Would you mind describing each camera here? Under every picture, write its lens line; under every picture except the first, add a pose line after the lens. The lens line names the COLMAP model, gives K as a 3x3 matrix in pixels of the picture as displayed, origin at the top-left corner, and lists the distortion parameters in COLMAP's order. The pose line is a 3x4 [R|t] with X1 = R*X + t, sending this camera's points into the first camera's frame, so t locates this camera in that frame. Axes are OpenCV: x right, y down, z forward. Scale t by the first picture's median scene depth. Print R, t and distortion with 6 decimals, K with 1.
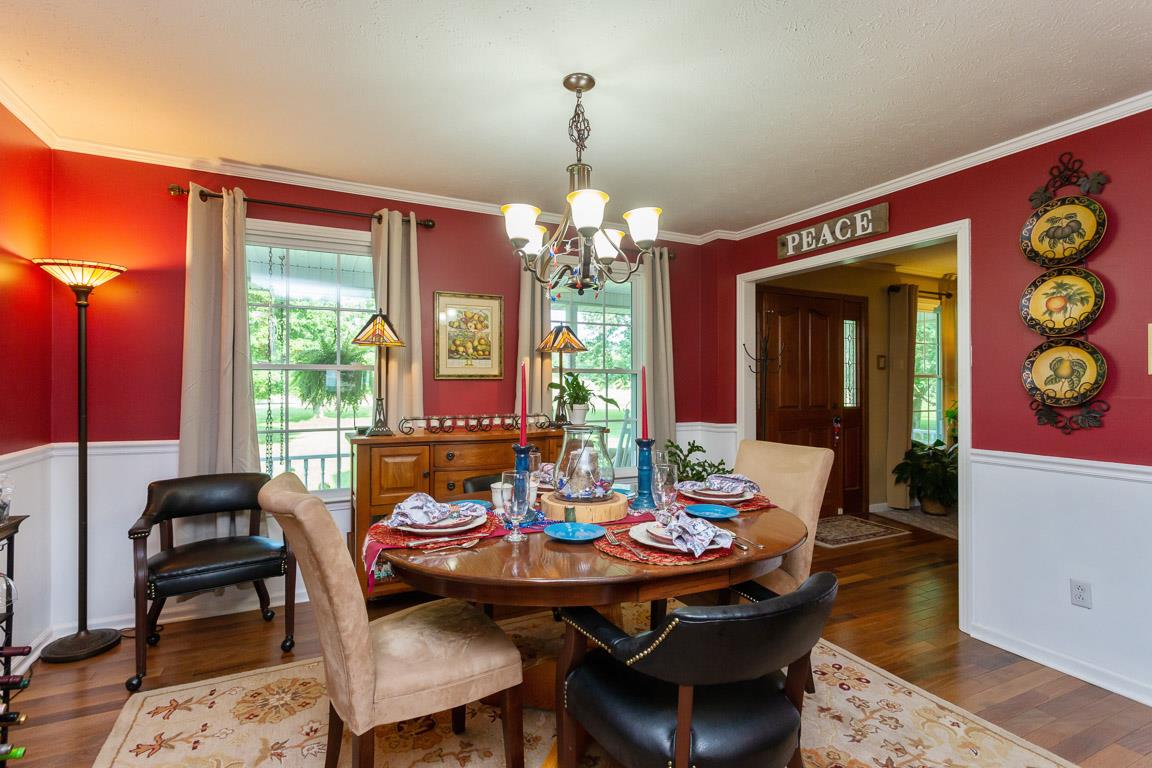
lens RADIAL K [[549.7, 0, 578.5], [0, 549.7, 381.9], [0, 0, 1]] dist [-0.000771, 0.001681]
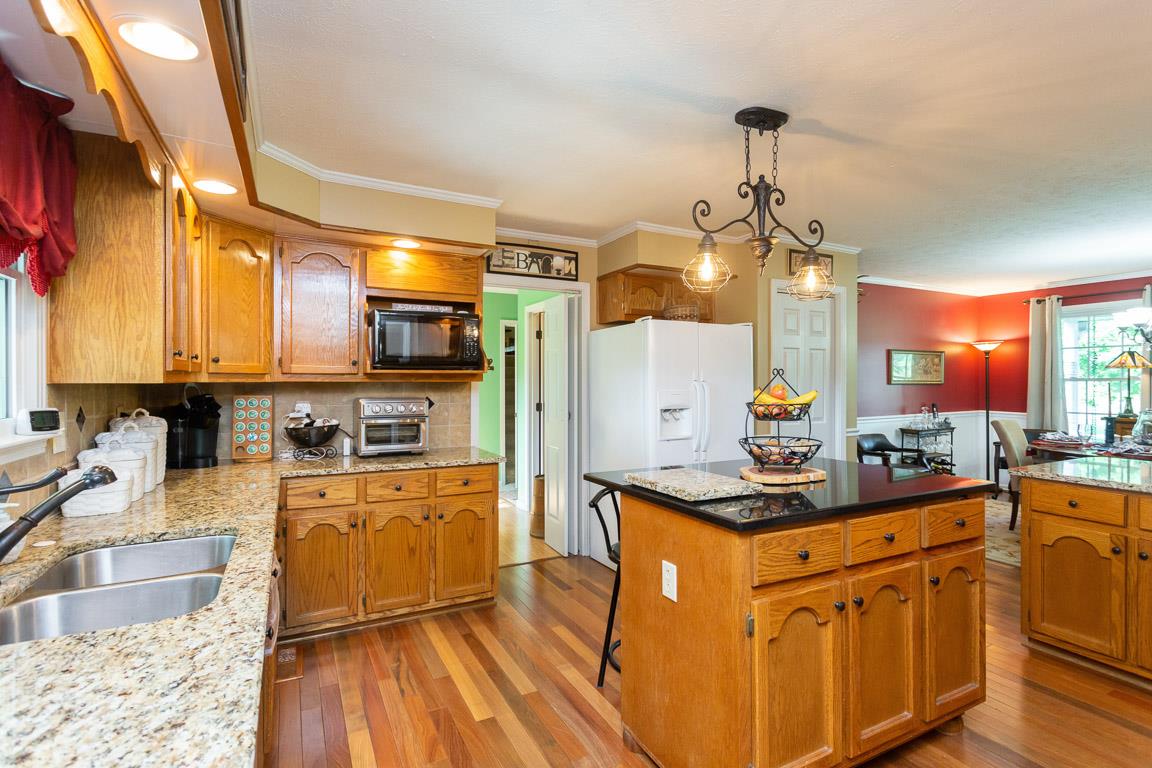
lens RADIAL K [[549.7, 0, 577.8], [0, 549.7, 379.1], [0, 0, 1]] dist [-0.000771, 0.001681]
pose [[0.011094, -0.009295, -0.999895, 1.460177], [0.007872, 0.999927, -0.009208, -0.026217], [0.999907, -0.007769, 0.011167, -0.842913]]
